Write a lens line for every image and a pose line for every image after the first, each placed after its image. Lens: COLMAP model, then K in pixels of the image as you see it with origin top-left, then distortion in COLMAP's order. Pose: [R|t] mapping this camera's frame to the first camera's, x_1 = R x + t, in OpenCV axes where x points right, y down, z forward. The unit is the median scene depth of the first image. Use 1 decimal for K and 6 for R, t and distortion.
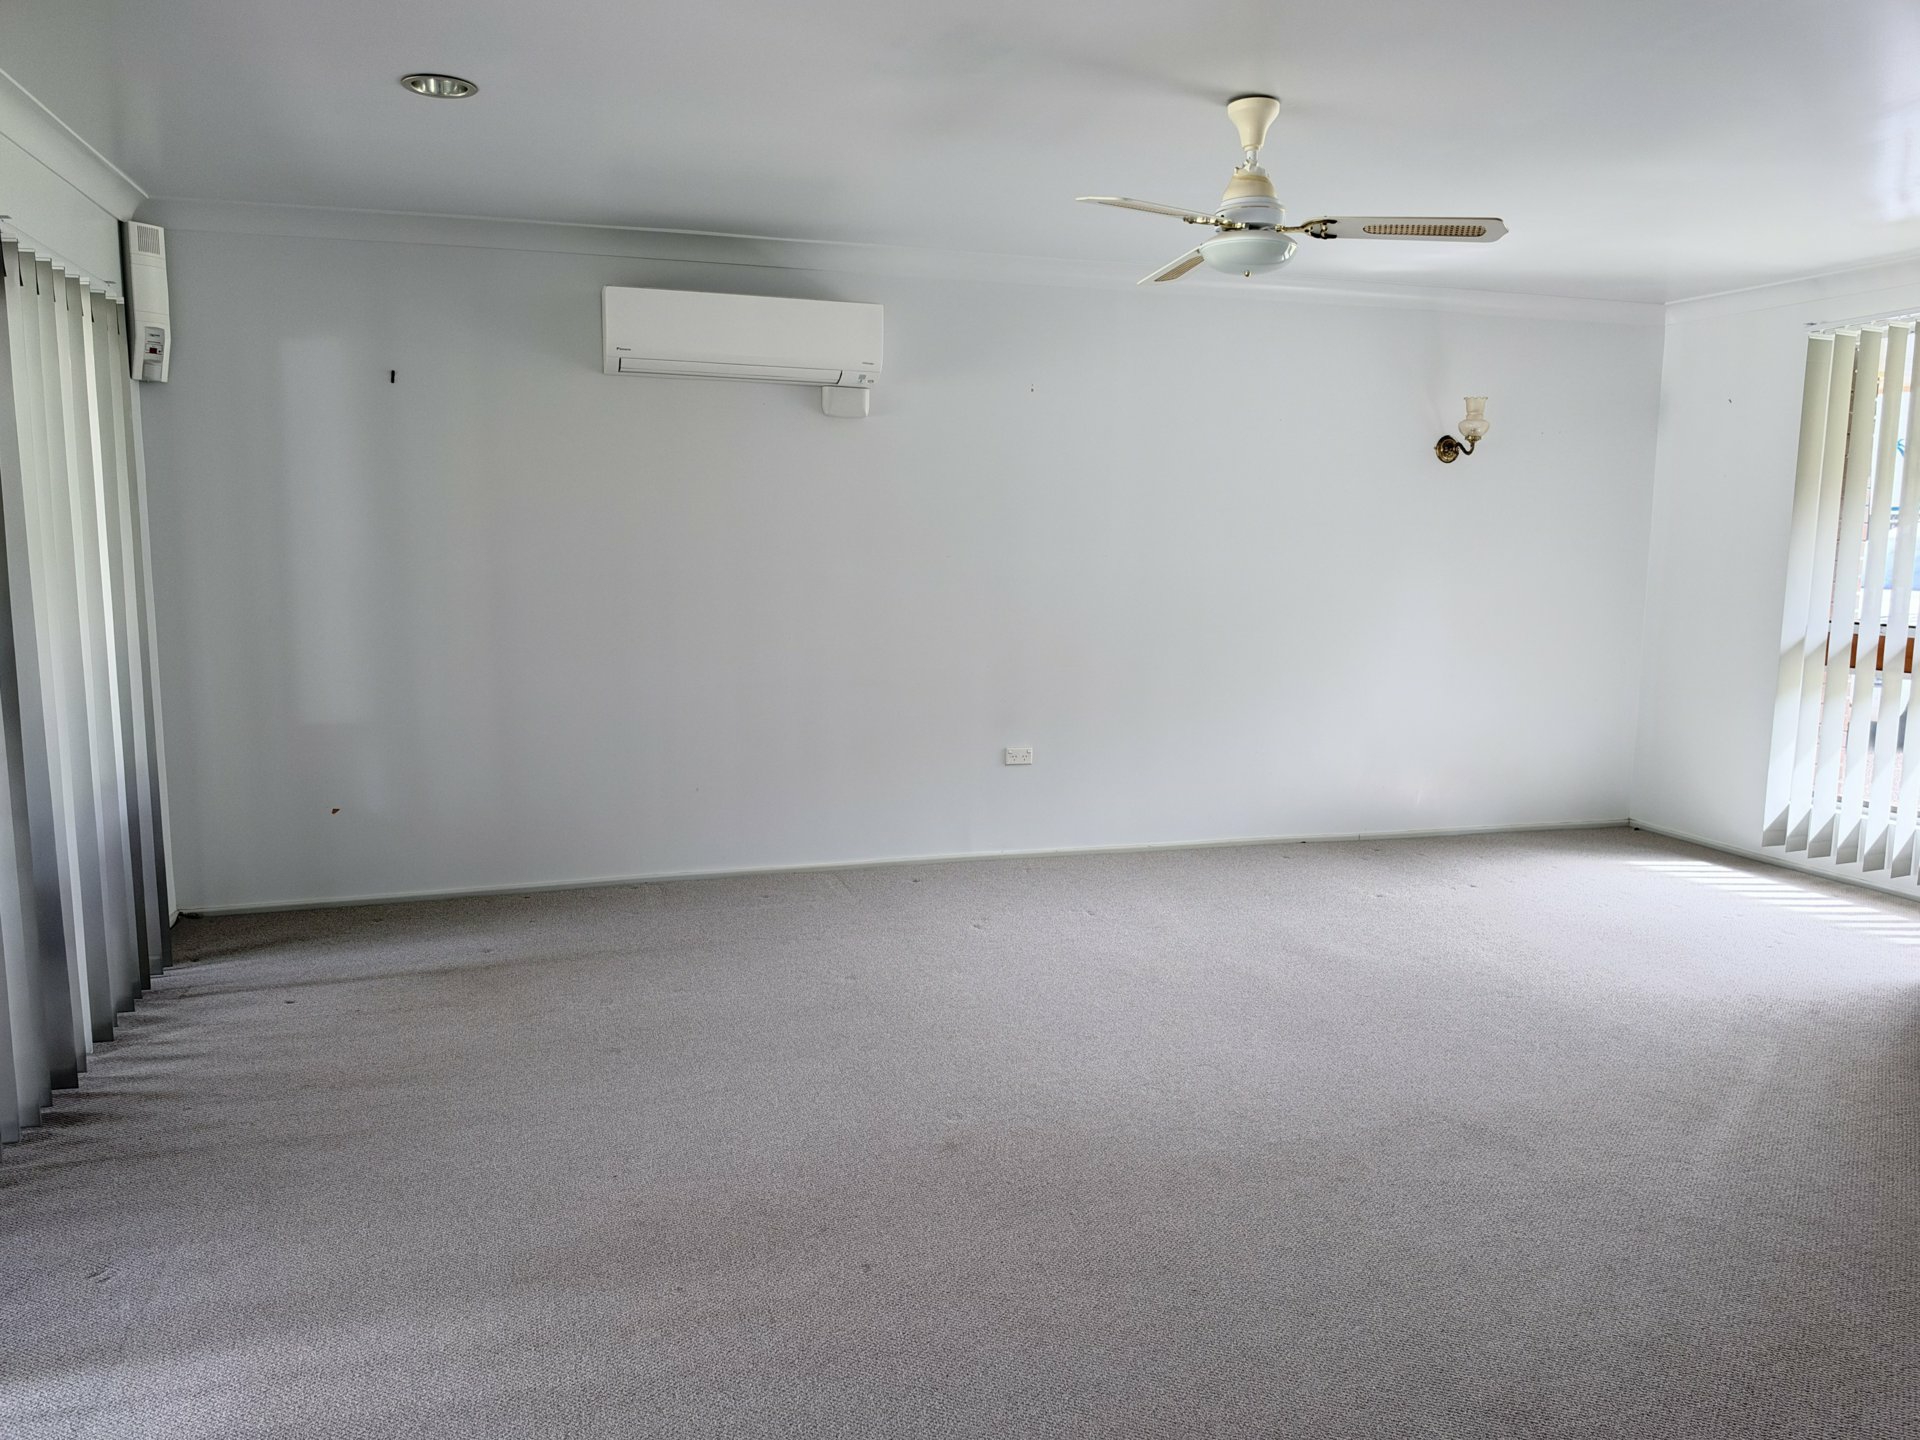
lens RADIAL K [[1342.7, 0, 952.6], [0, 1342.7, 712.7], [0, 0, 1]] dist [0.193101, -0.154005]
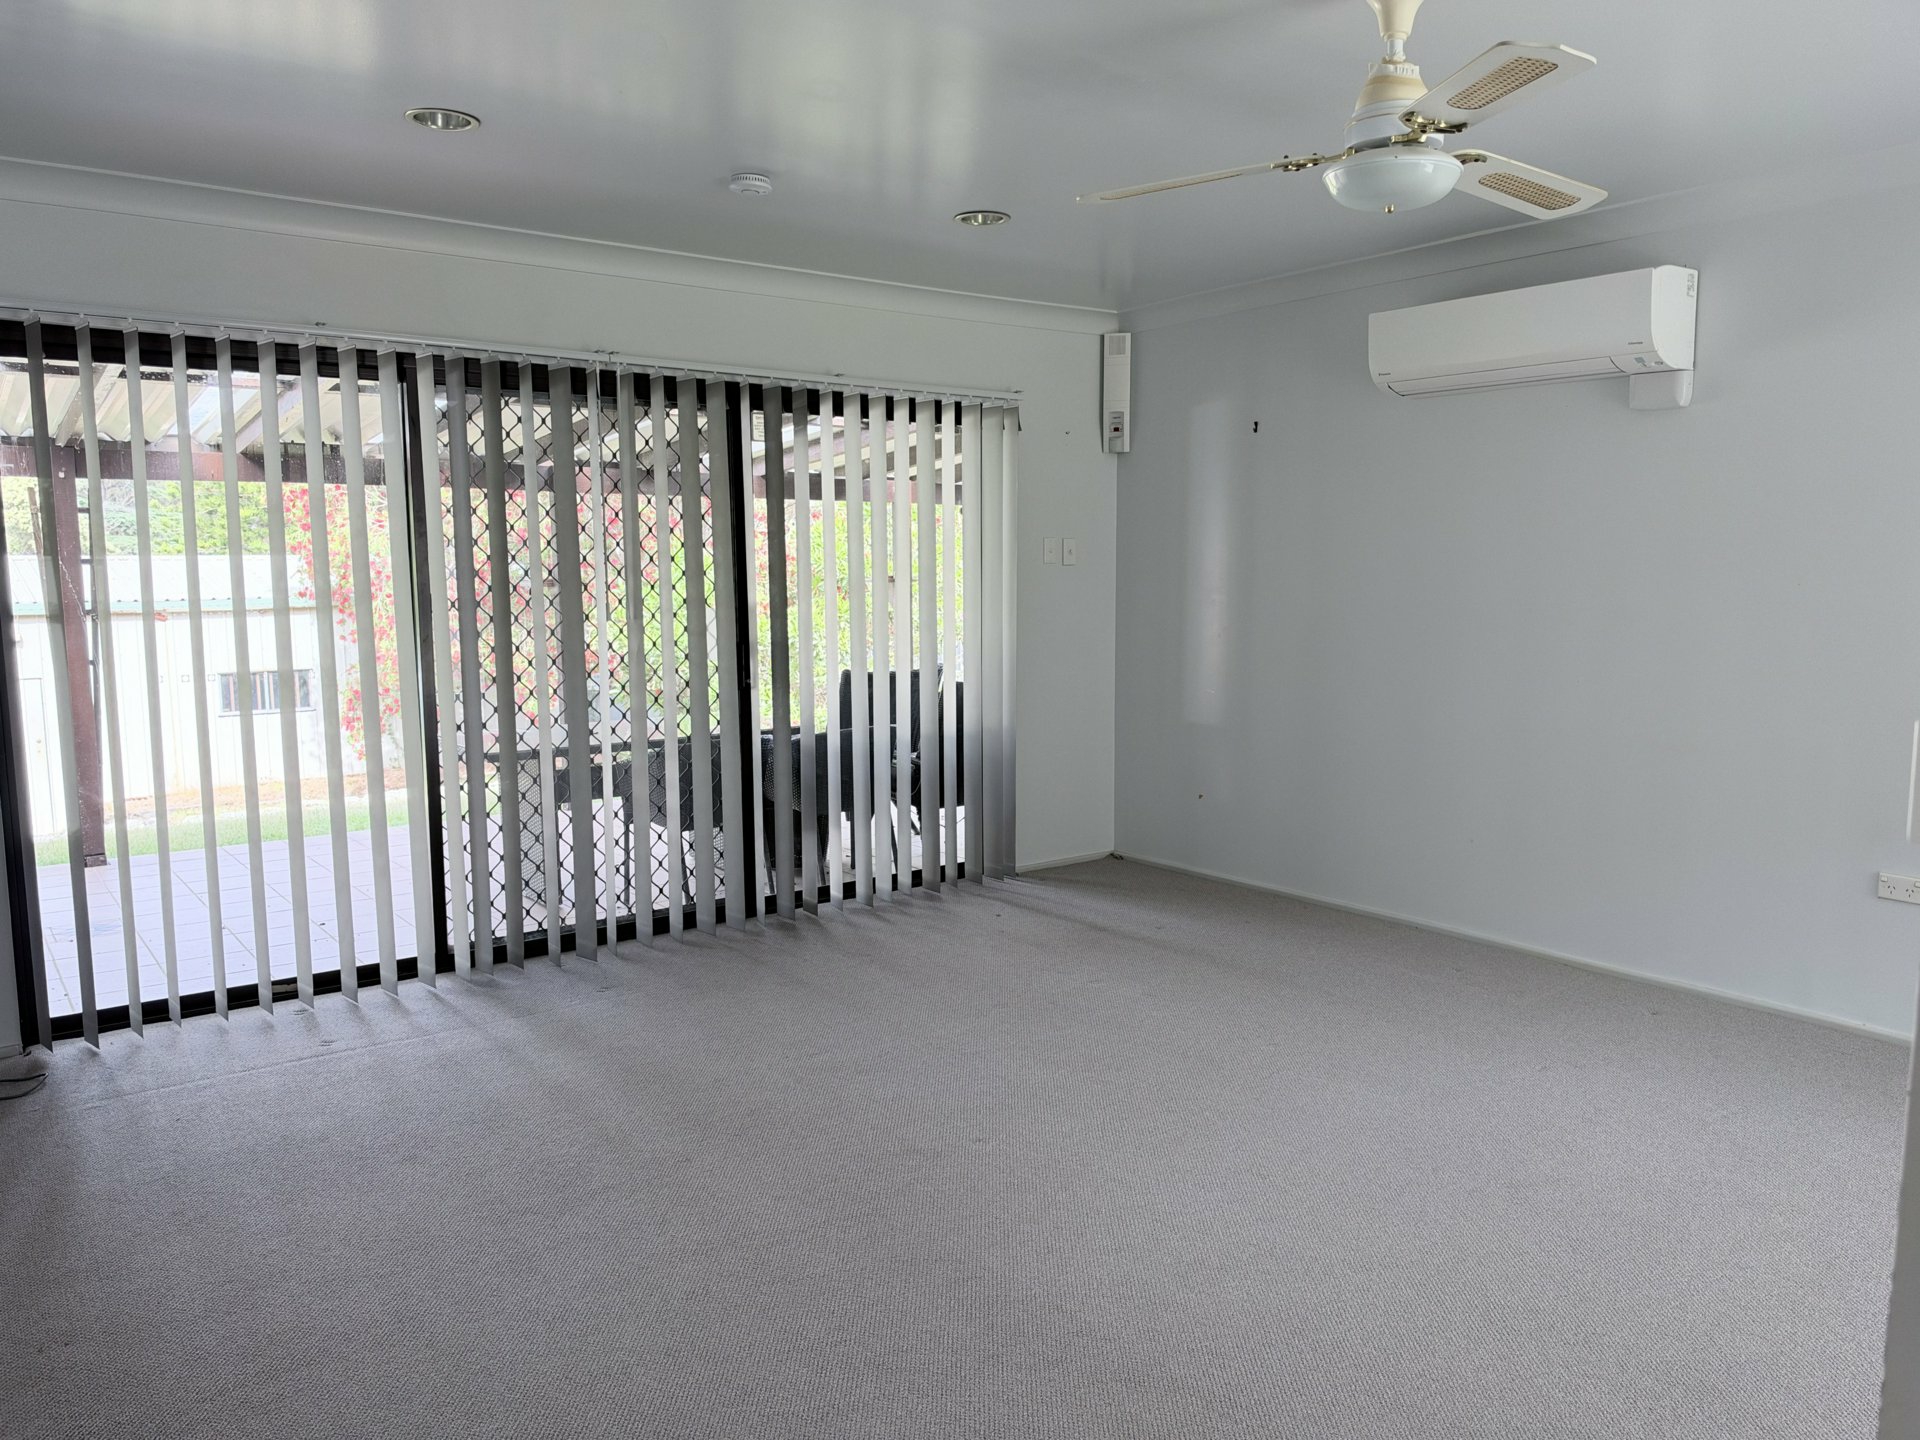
lens RADIAL K [[1342.7, 0, 952.6], [0, 1342.7, 712.7], [0, 0, 1]] dist [0.193101, -0.154005]
pose [[0.437448, 0.103177, -0.893305, 0.541947], [-0.117309, 0.991454, 0.057068, -0.045599], [0.891559, 0.079829, 0.445813, 0.310974]]
